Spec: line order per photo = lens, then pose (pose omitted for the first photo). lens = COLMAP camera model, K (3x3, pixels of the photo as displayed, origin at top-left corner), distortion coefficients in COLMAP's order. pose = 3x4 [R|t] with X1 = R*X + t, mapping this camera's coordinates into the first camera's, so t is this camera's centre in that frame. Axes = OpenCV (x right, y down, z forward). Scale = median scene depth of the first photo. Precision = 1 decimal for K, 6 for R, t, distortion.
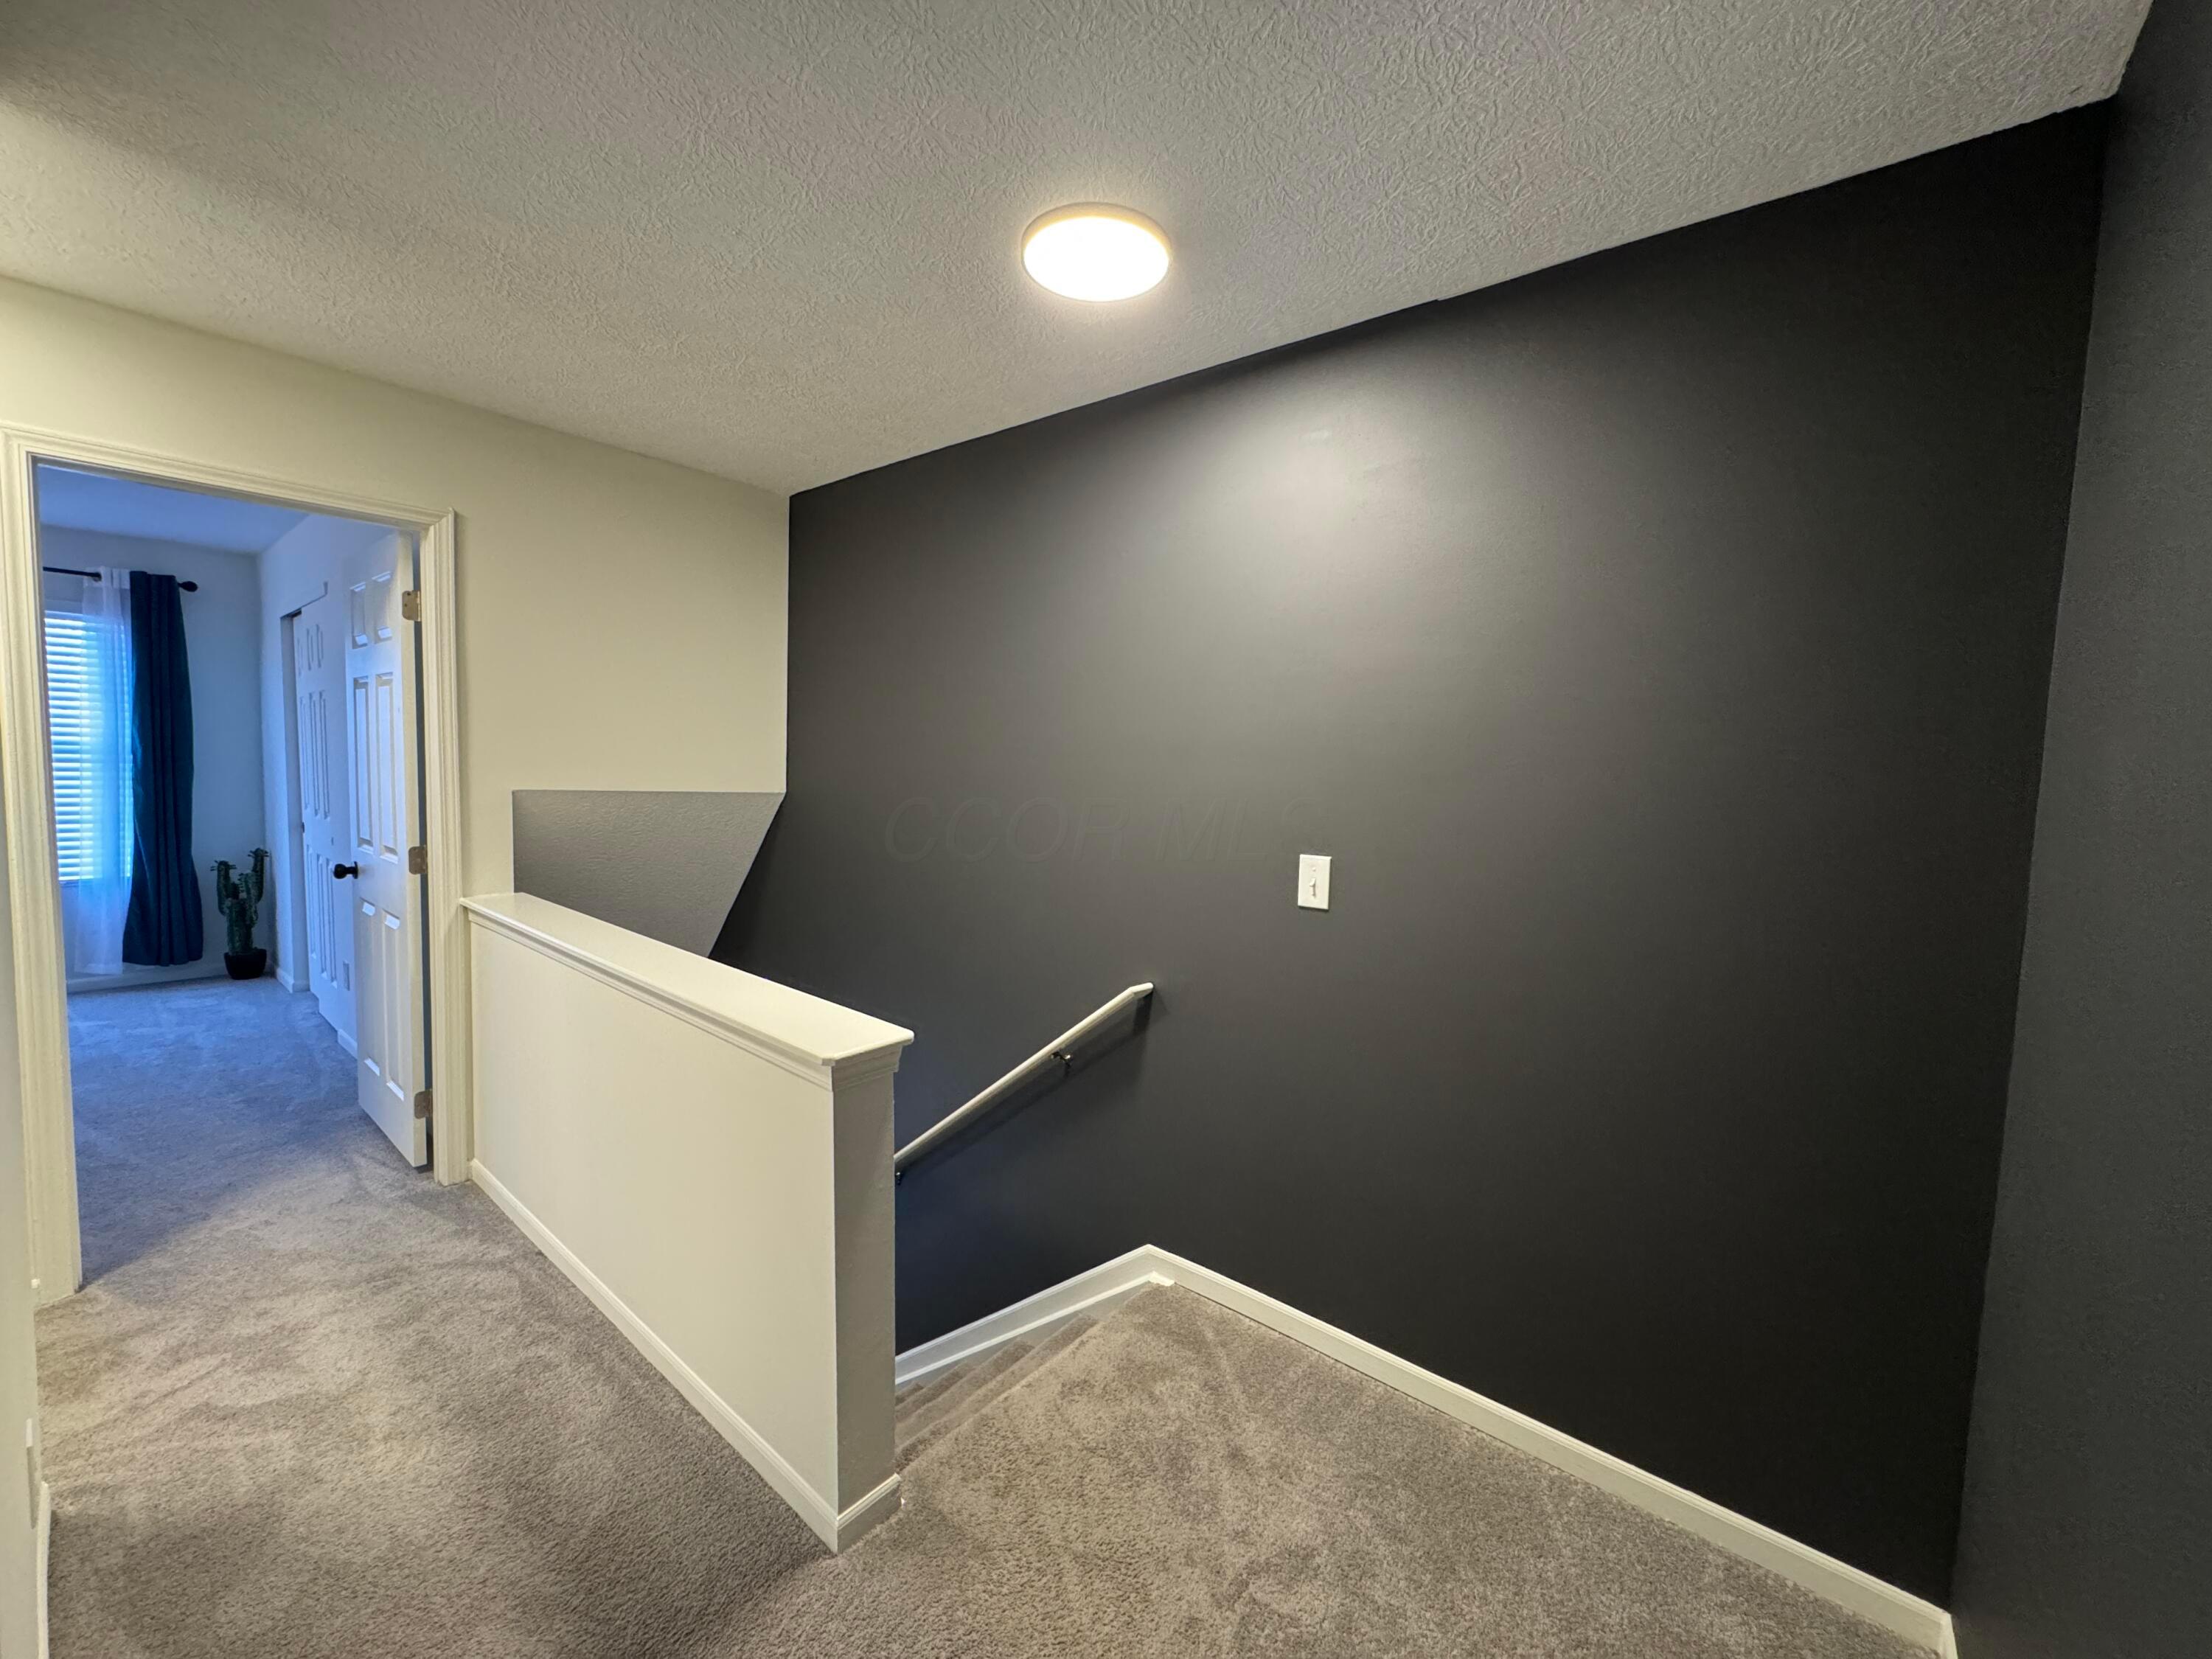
lens RADIAL K [[880.2, 0, 1106.0], [0, 880.2, 829.5], [0, 0, 1]] dist [-0.000937, -0.000046]
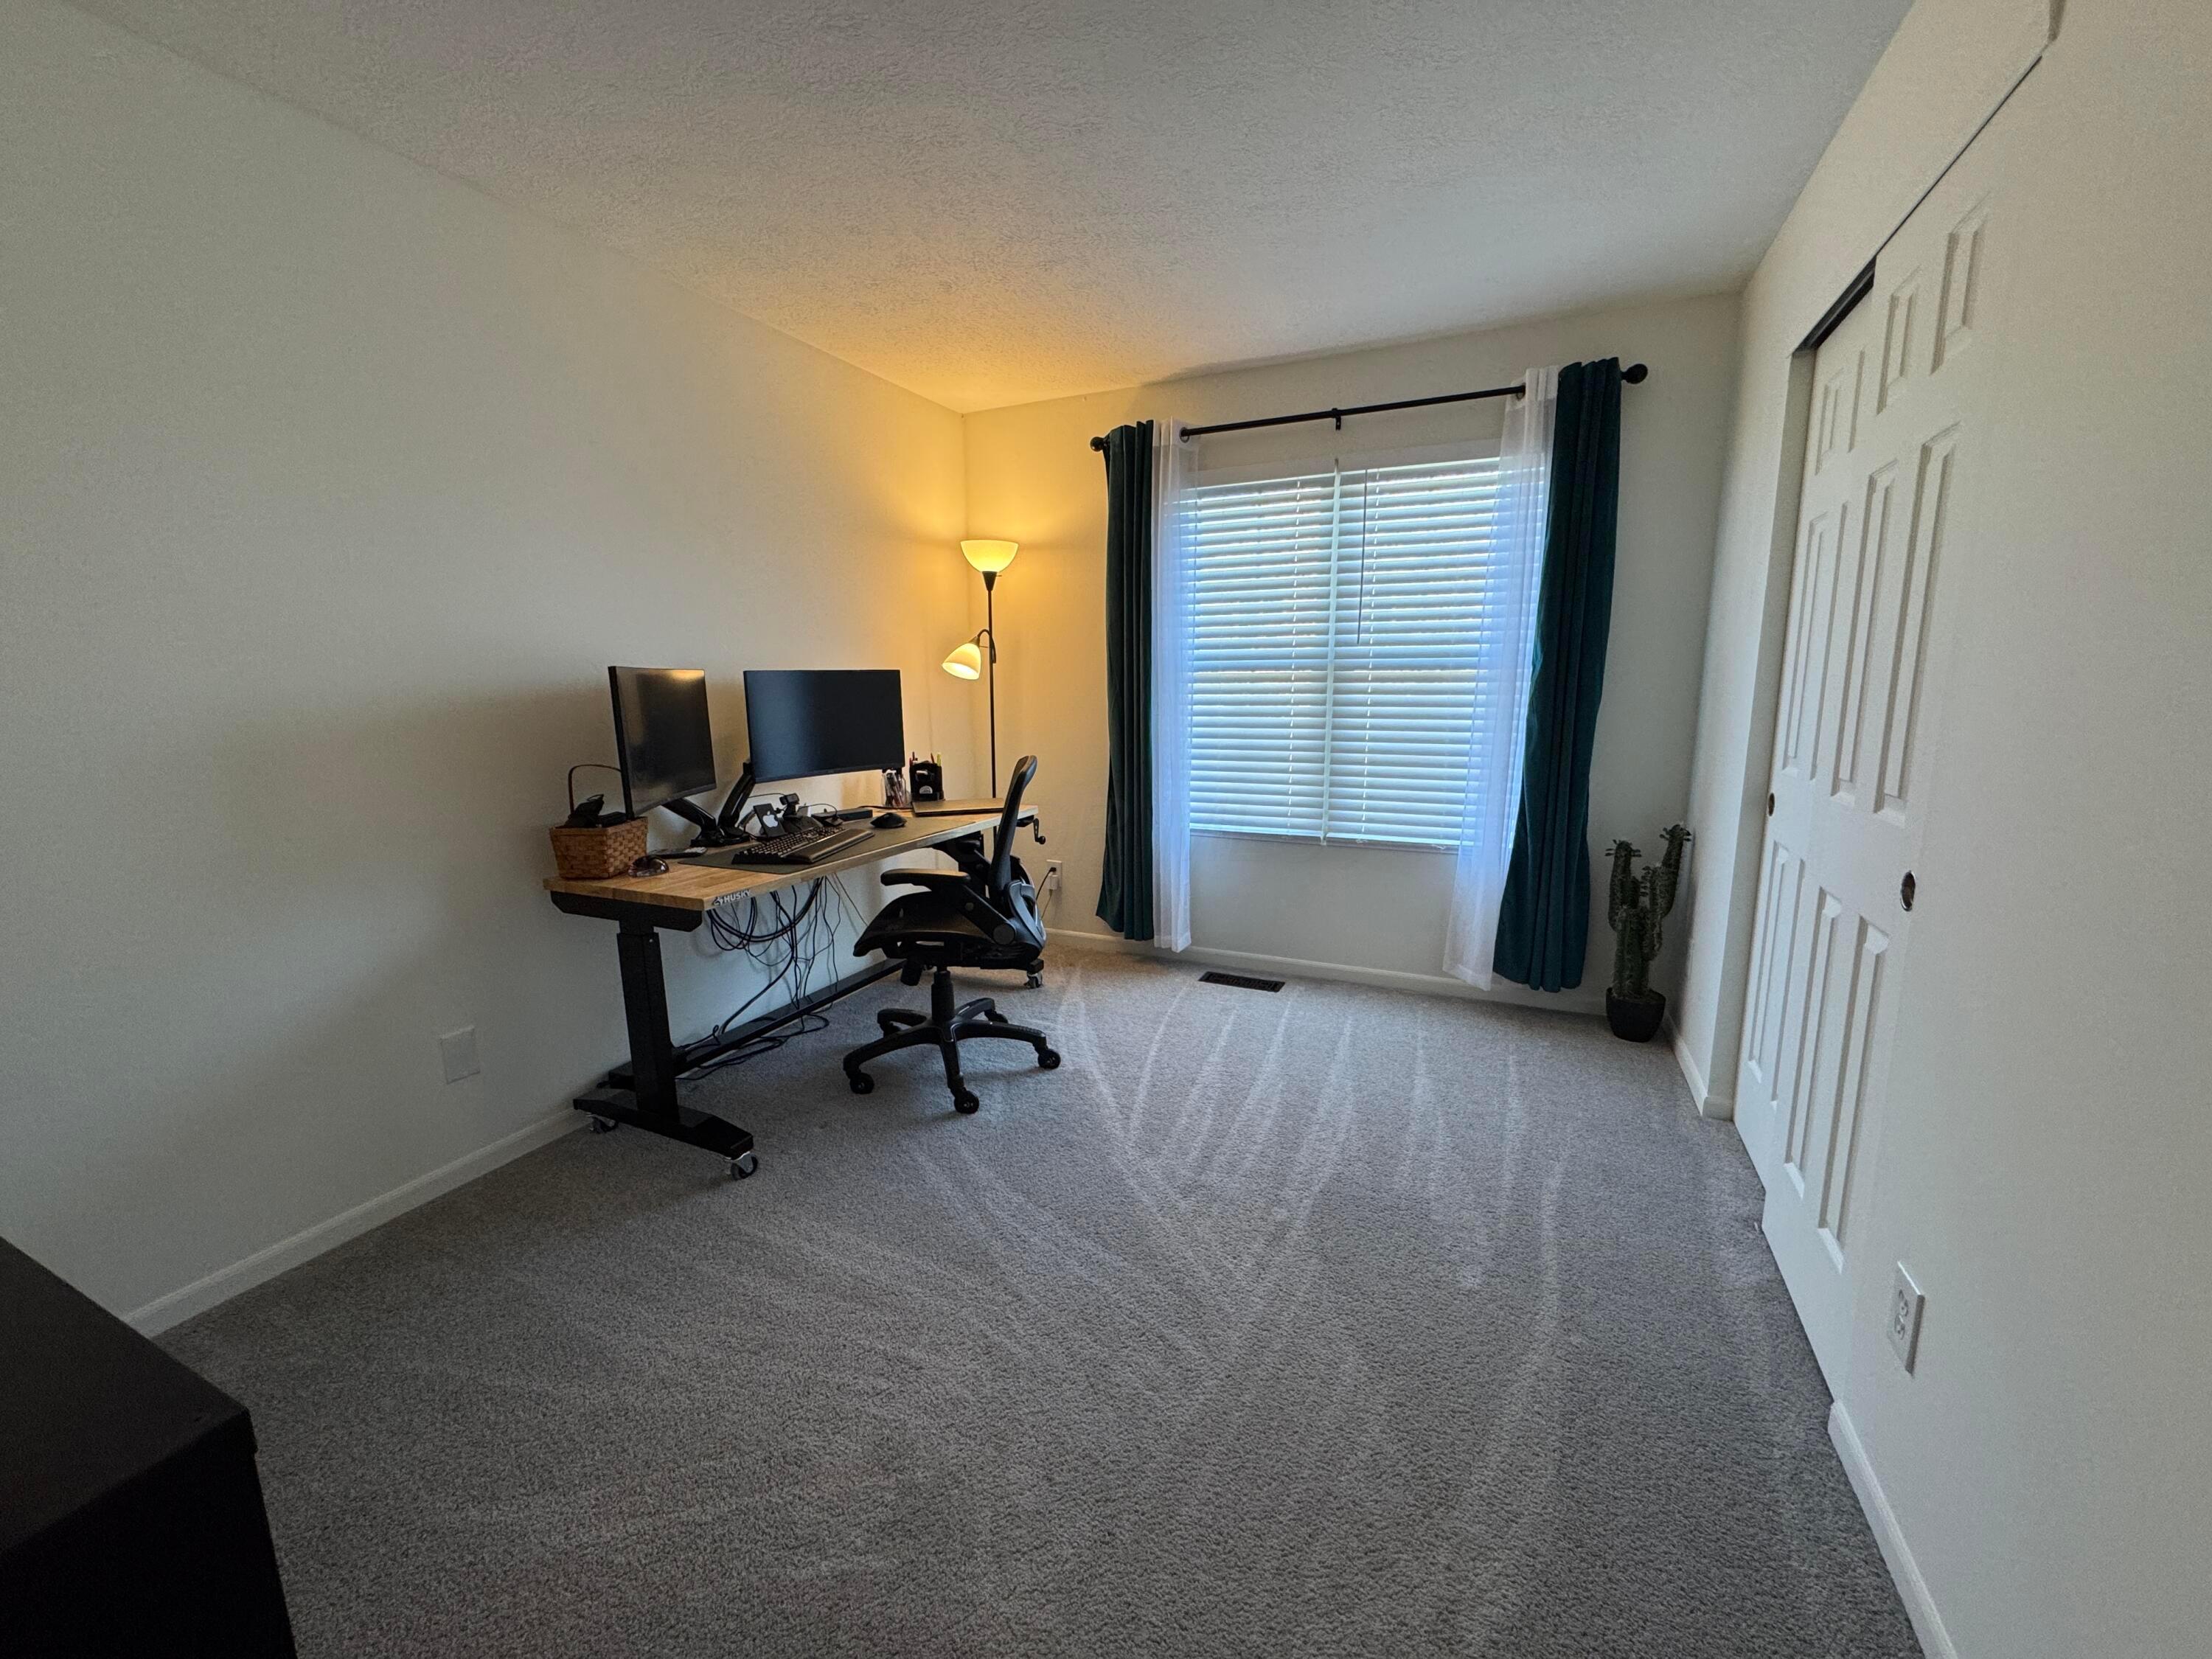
lens RADIAL K [[880.2, 0, 1106.0], [0, 880.2, 829.5], [0, 0, 1]] dist [-0.000937, -0.000046]
pose [[0.250788, 0.122725, -0.960231, -0.525955], [-0.057303, 0.992074, 0.111828, -0.021055], [0.966344, 0.026978, 0.255833, 0.511895]]
